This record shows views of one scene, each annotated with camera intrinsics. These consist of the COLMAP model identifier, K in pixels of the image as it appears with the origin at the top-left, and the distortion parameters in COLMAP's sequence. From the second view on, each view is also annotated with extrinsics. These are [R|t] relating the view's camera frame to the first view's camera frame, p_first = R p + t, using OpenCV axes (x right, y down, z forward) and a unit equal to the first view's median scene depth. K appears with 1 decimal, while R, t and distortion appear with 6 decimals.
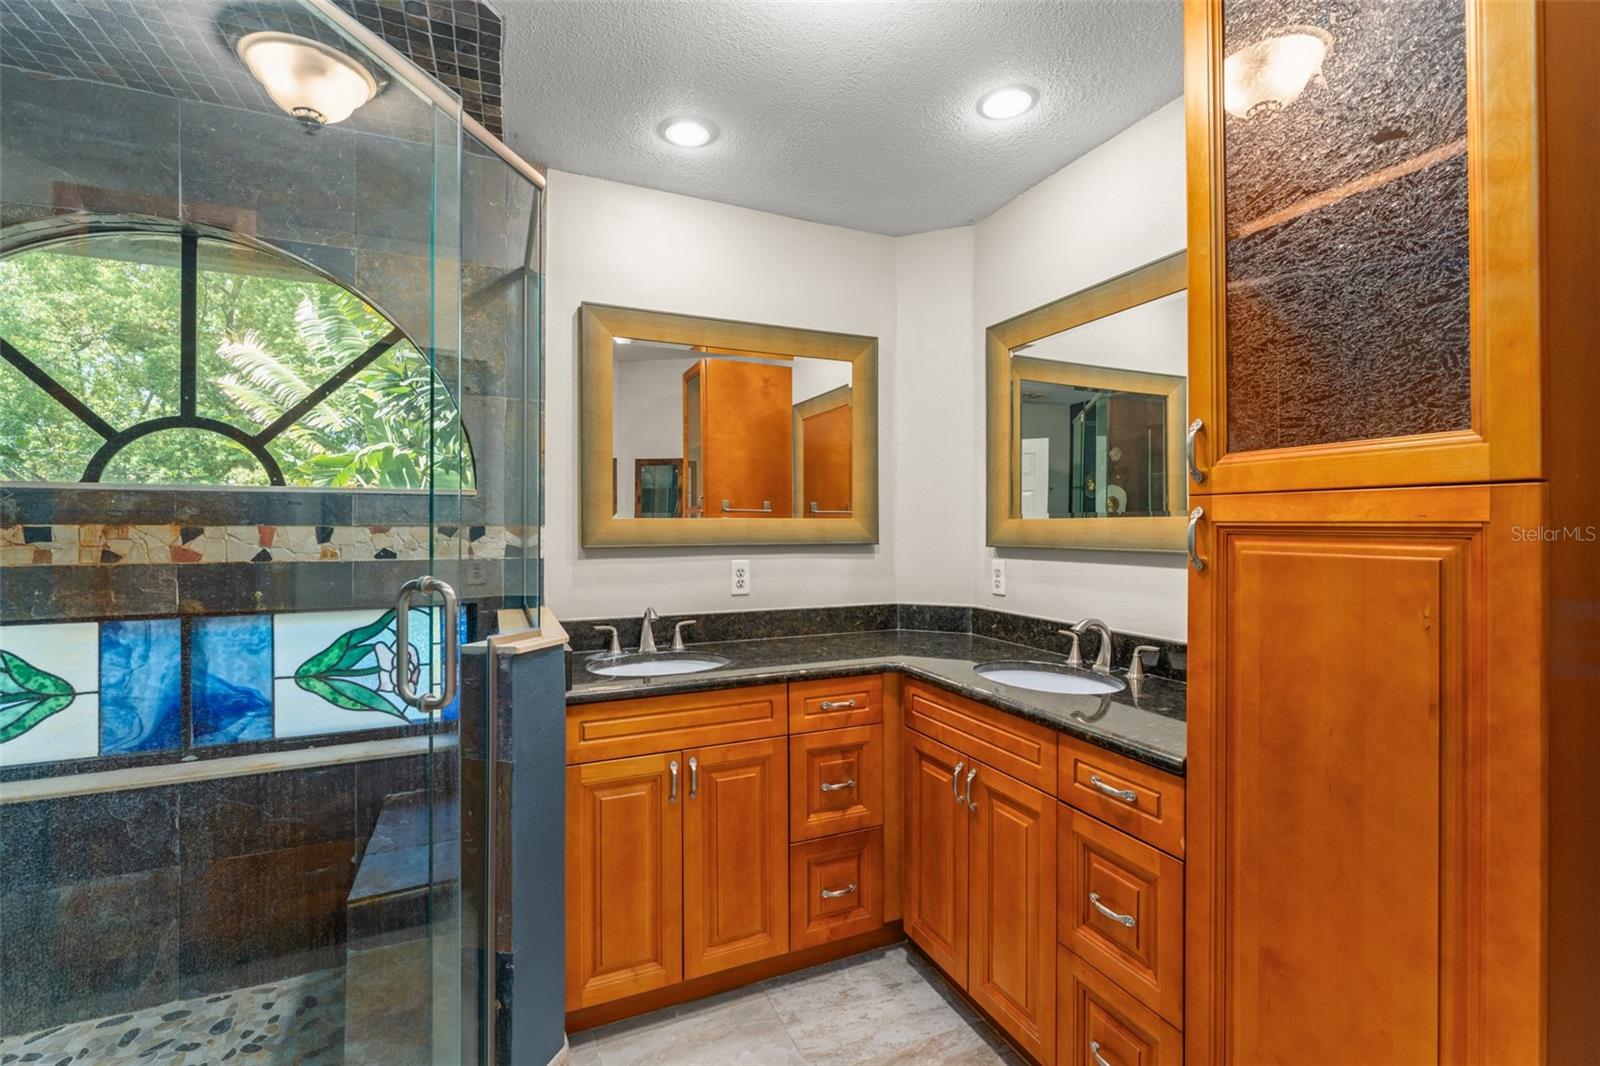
lens RADIAL K [[692.2, 0, 795.1], [0, 692.2, 520.0], [0, 0, 1]] dist [-0.001754, 0.000227]
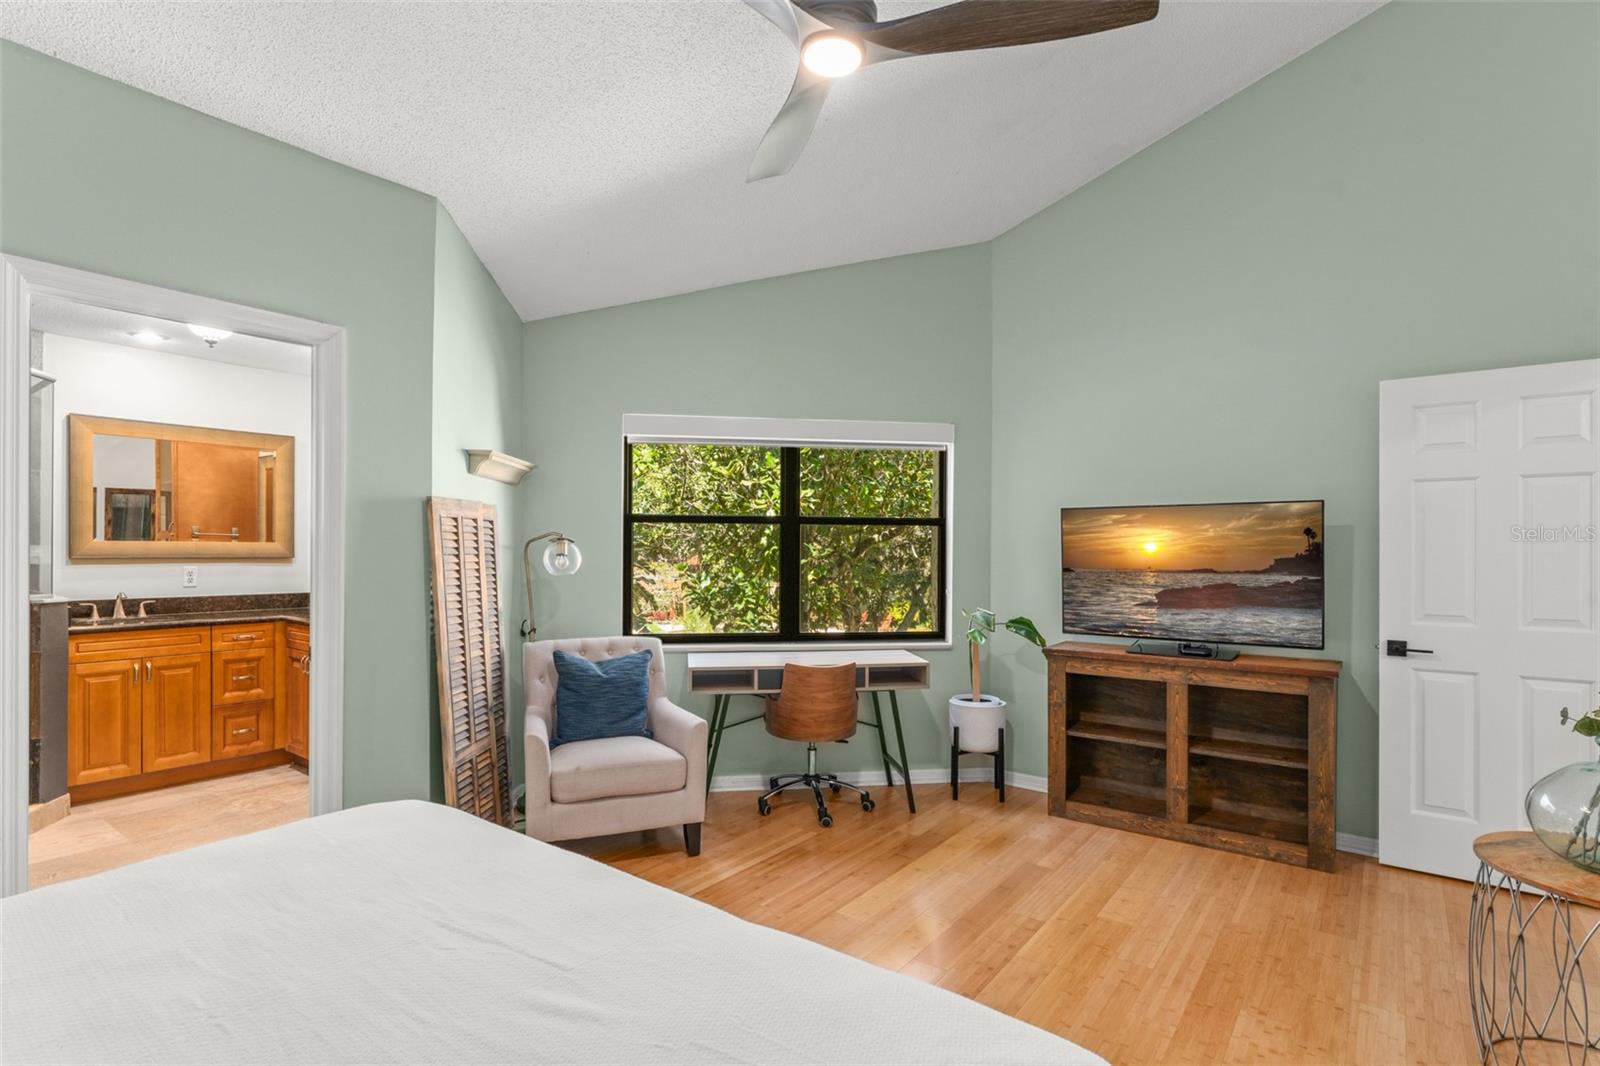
lens RADIAL K [[783.7, 0, 799.4], [0, 783.7, 545.0], [0, 0, 1]] dist [-0.002484, 0.000087]
pose [[0.872192, 0.006104, 0.489125, 0.362891], [-0.008175, 0.999964, 0.002098, -0.012847], [-0.489095, -0.005828, 0.872211, -1.782621]]
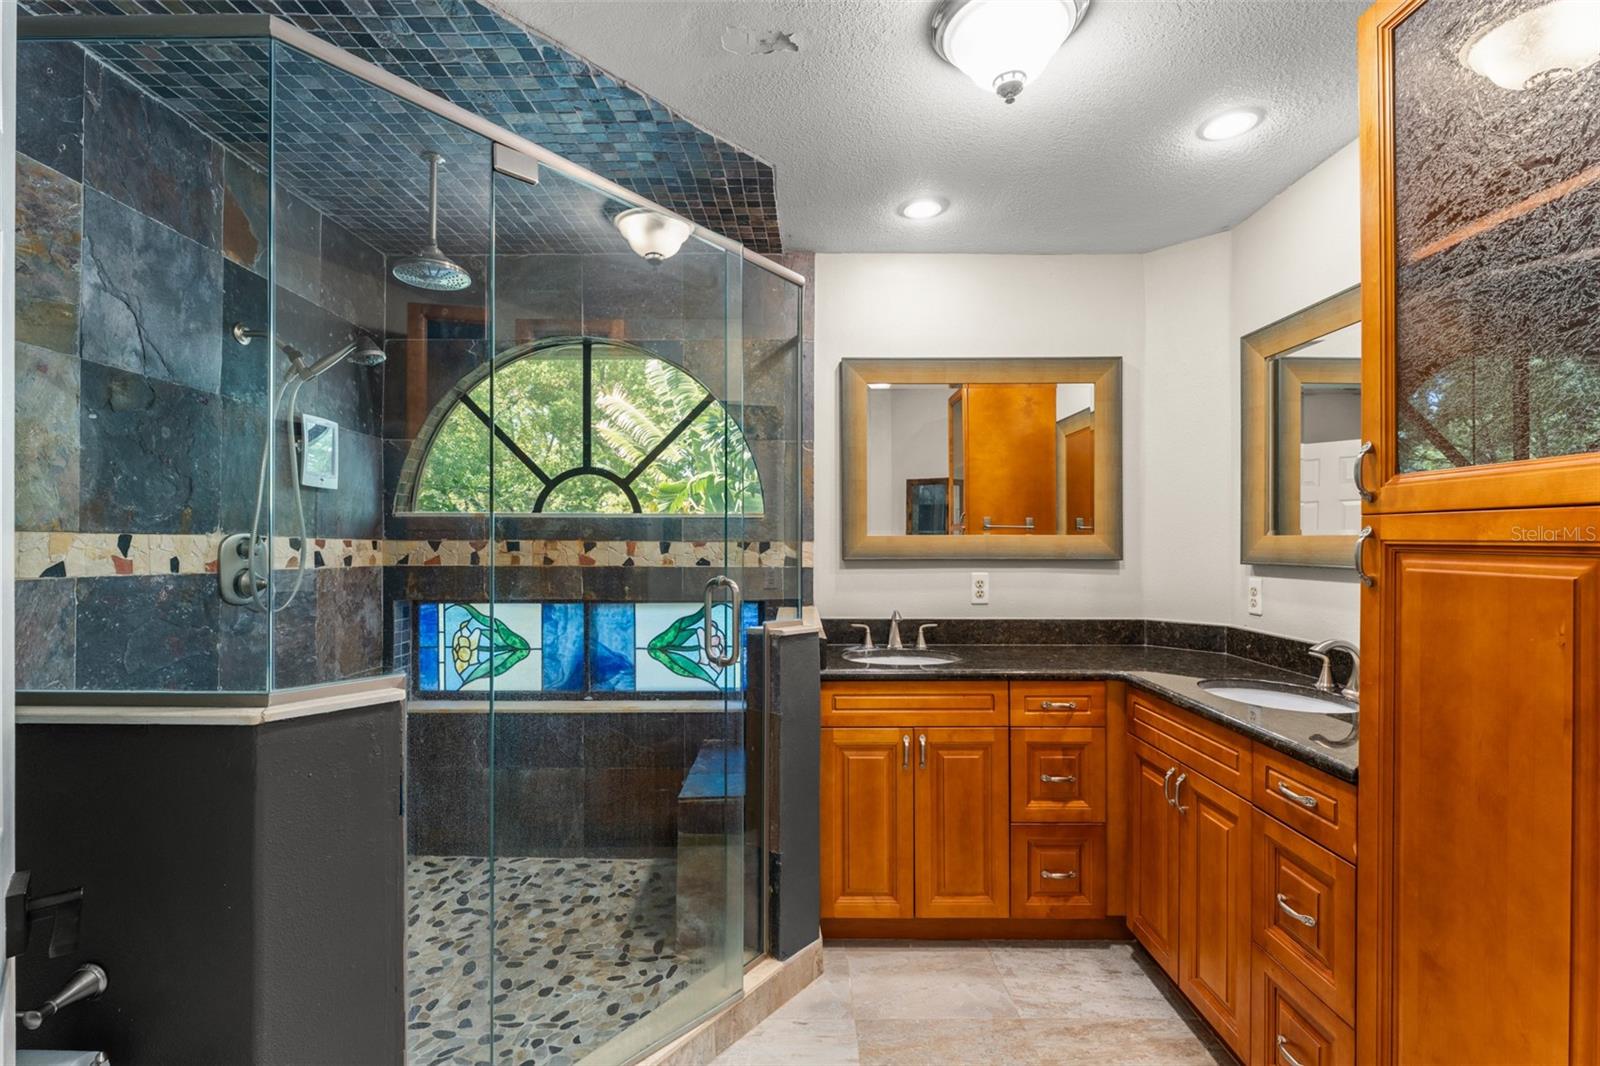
lens RADIAL K [[699.2, 0, 796.2], [0, 699.2, 540.8], [0, 0, 1]] dist [0.001884, 0.000319]
pose [[0.914995, 0.002020, -0.403460, 0.133697], [0.001479, 0.999964, 0.008362, -0.003993], [0.403462, -0.008248, 0.914959, -0.187689]]
